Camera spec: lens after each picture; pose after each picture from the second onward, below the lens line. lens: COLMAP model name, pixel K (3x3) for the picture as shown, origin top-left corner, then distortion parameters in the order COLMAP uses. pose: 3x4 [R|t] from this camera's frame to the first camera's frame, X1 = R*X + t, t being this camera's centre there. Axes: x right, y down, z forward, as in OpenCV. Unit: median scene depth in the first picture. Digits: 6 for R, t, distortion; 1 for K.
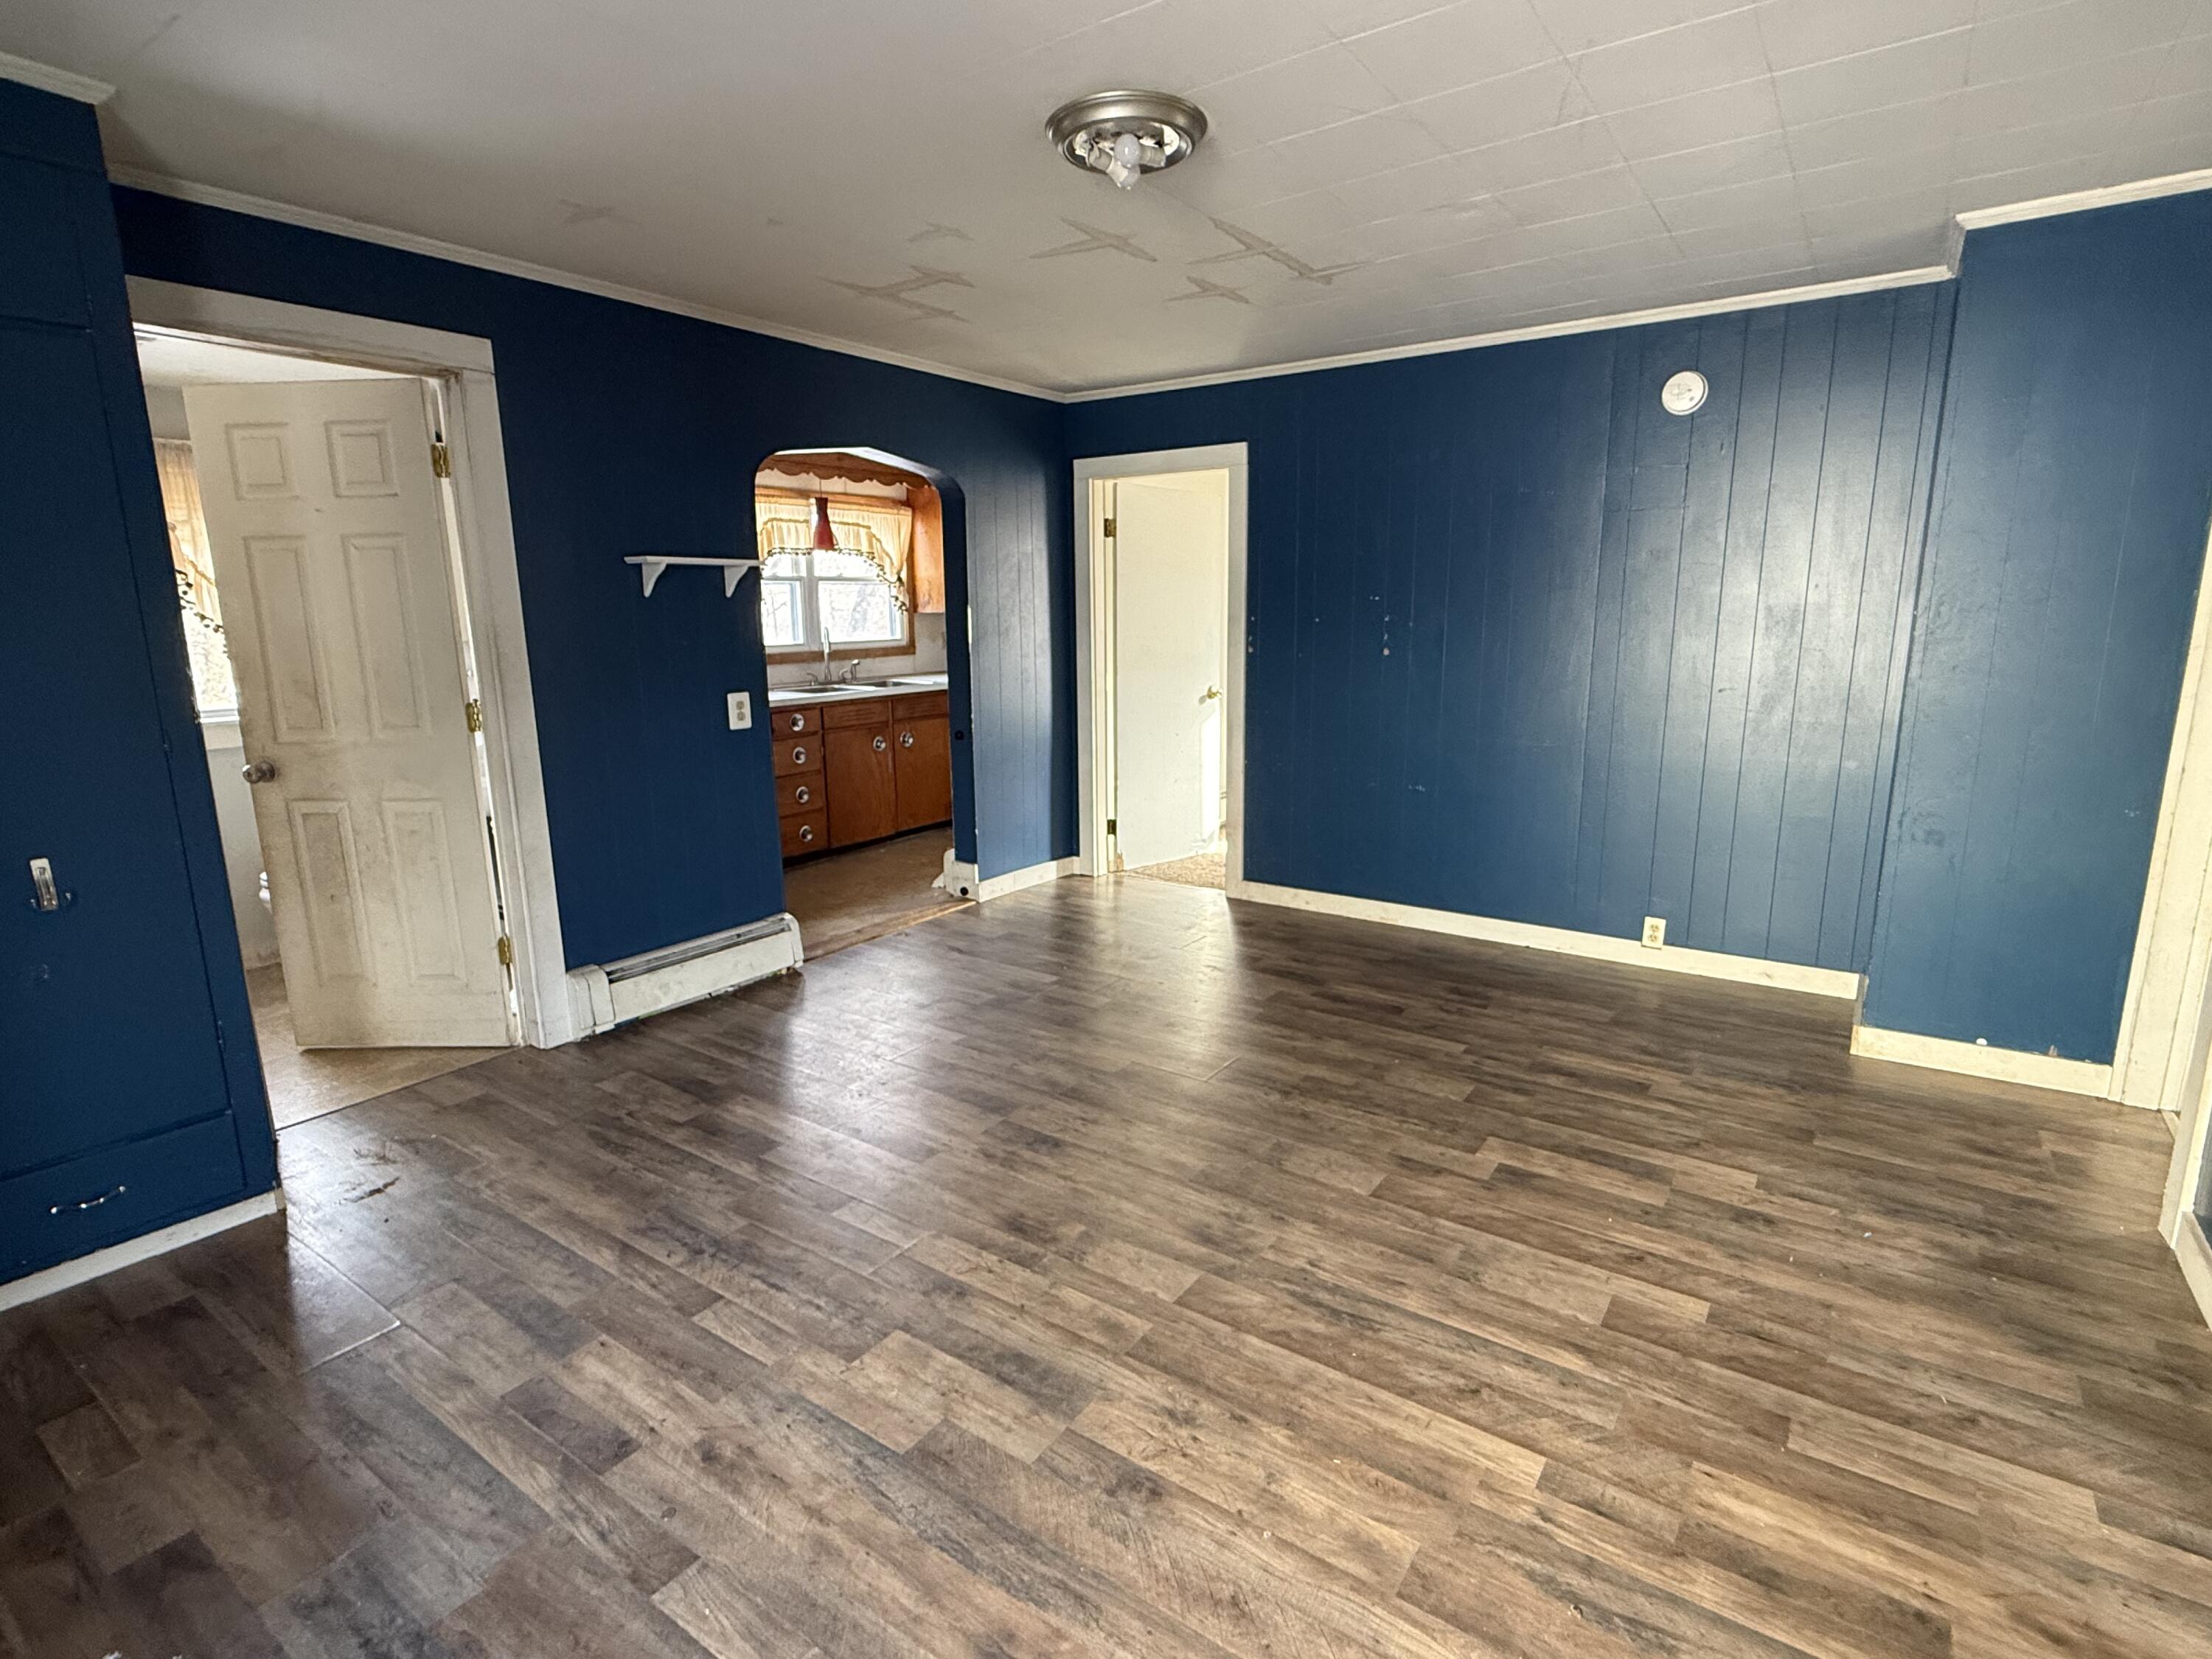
lens RADIAL K [[1099.7, 0, 1106.2], [0, 1099.7, 825.8], [0, 0, 1]] dist [0.000985, -0.001444]
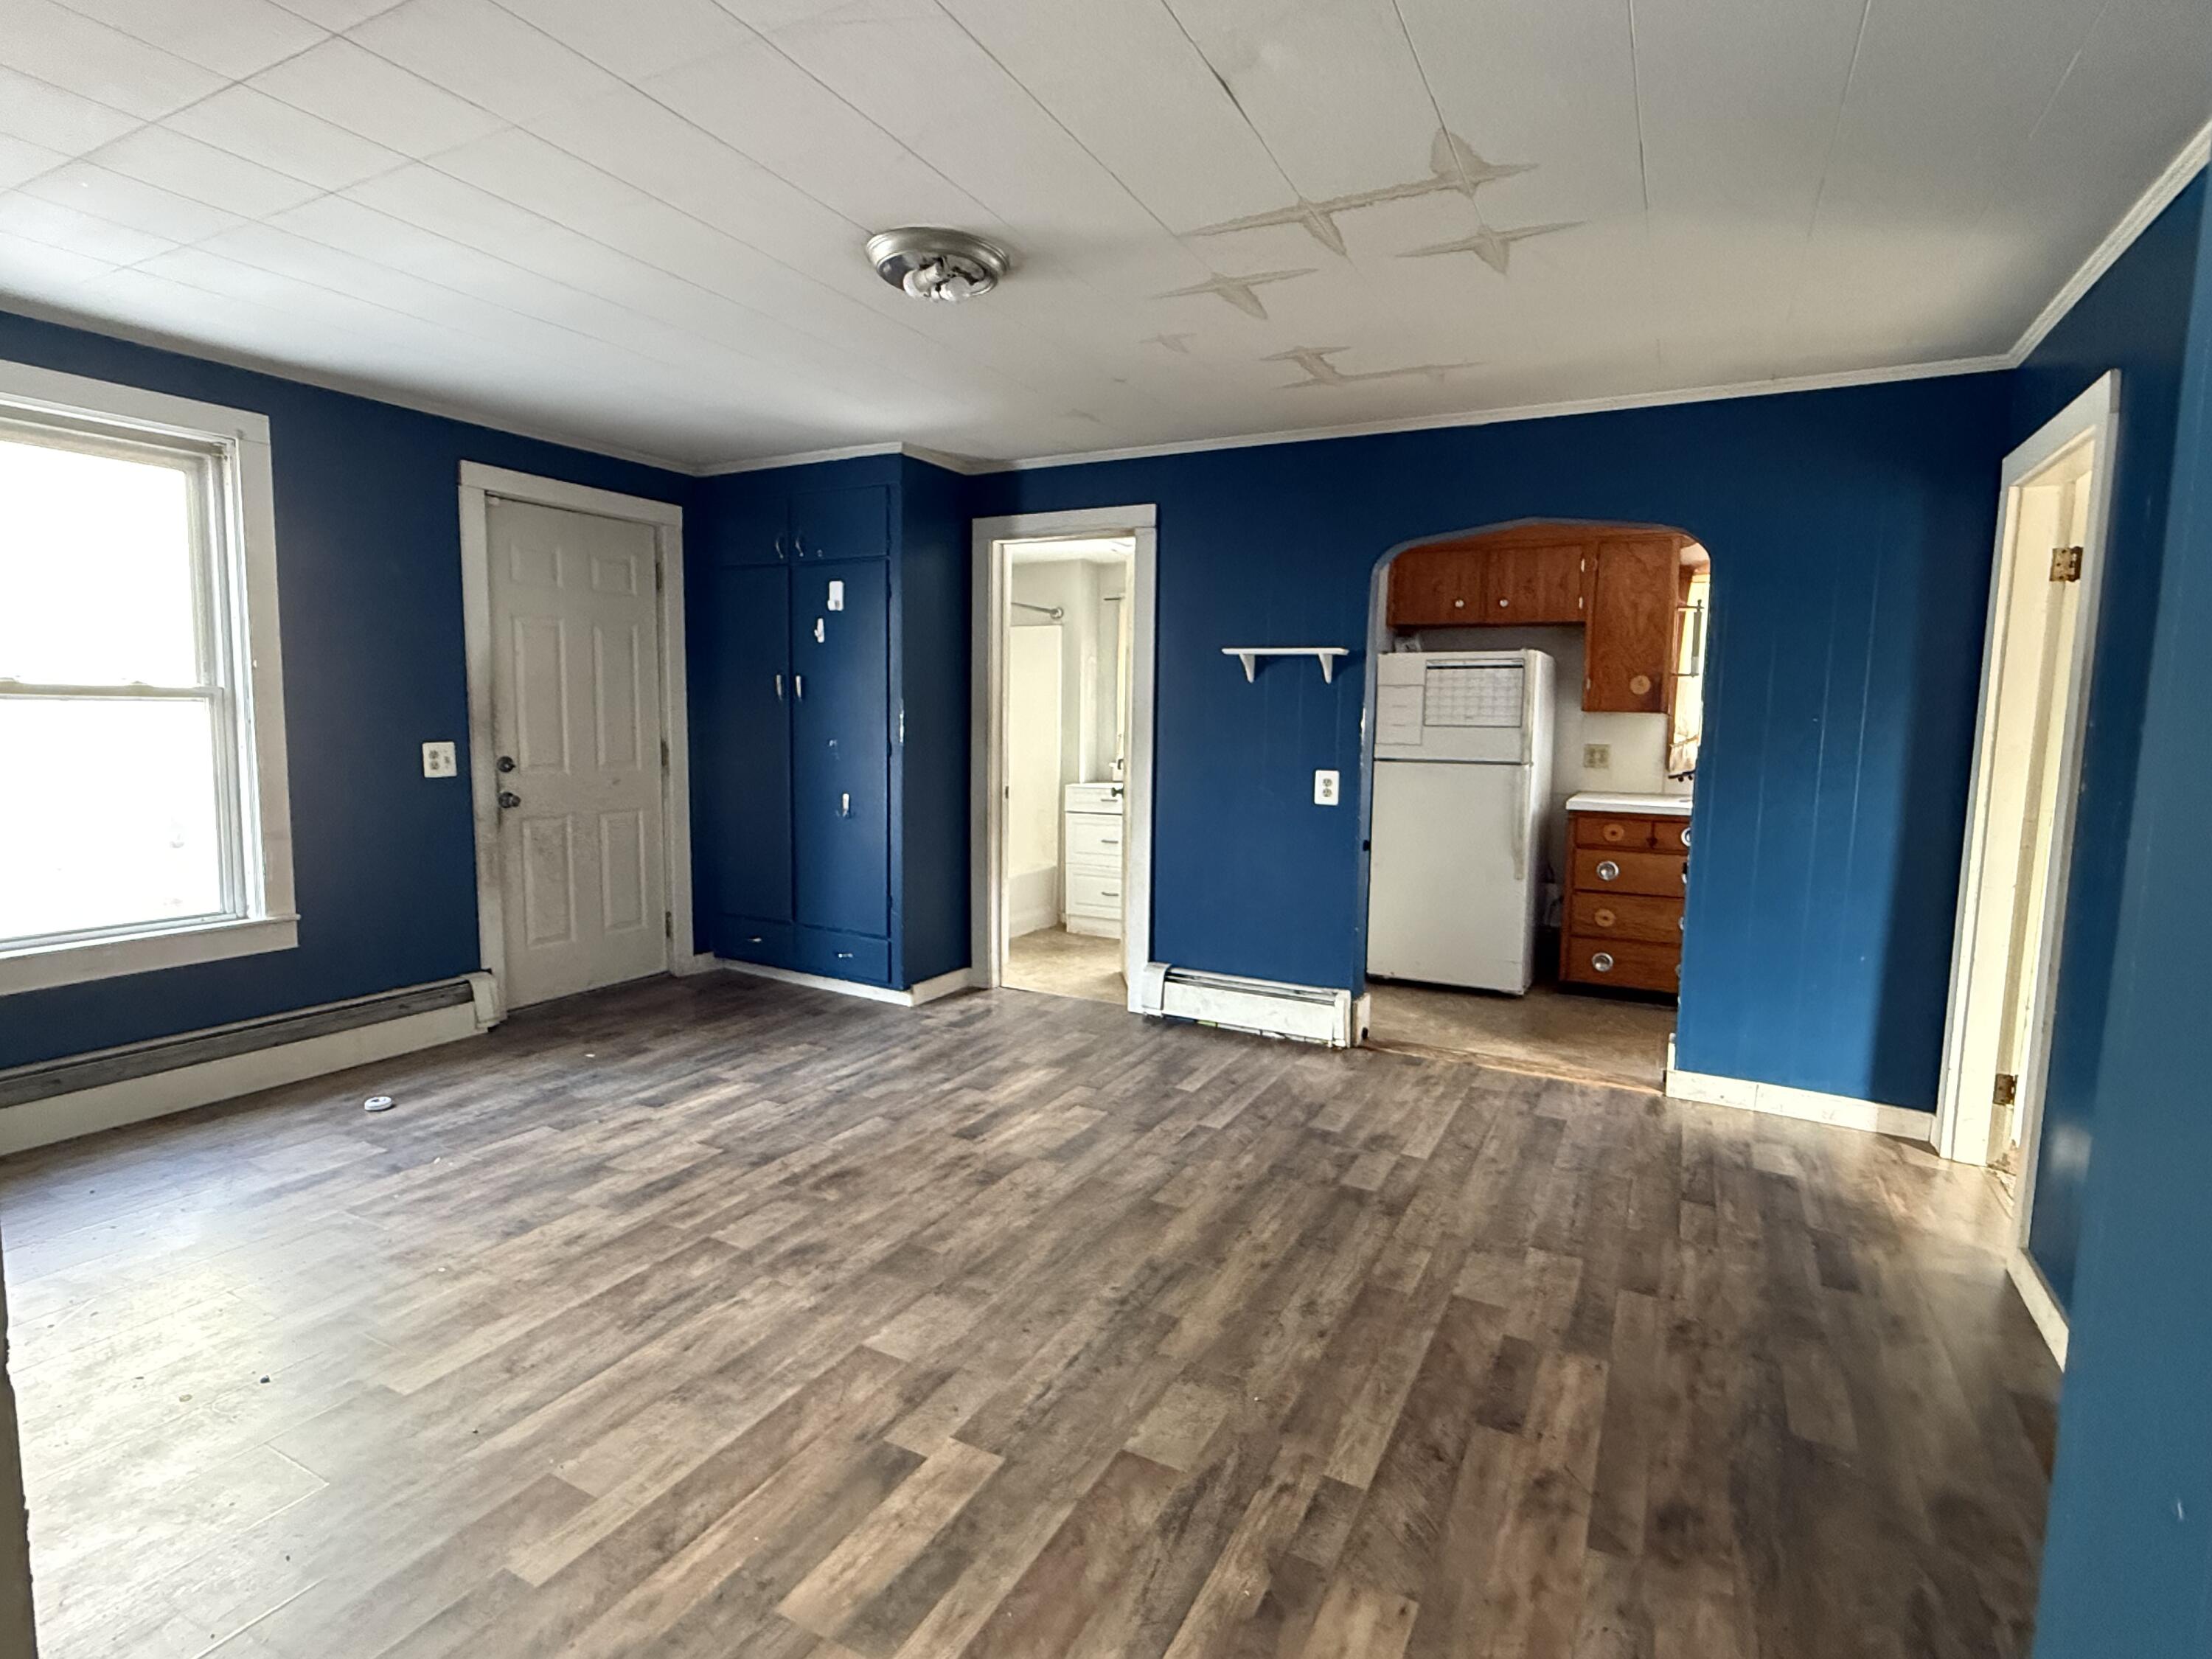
lens RADIAL K [[1099.7, 0, 1105.8], [0, 1099.7, 826.8], [0, 0, 1]] dist [0.000985, -0.001444]
pose [[0.124505, 0.119204, -0.985032, 1.038186], [-0.213449, 0.972731, 0.090736, -0.175540], [0.968988, 0.198957, 0.146553, 0.950636]]
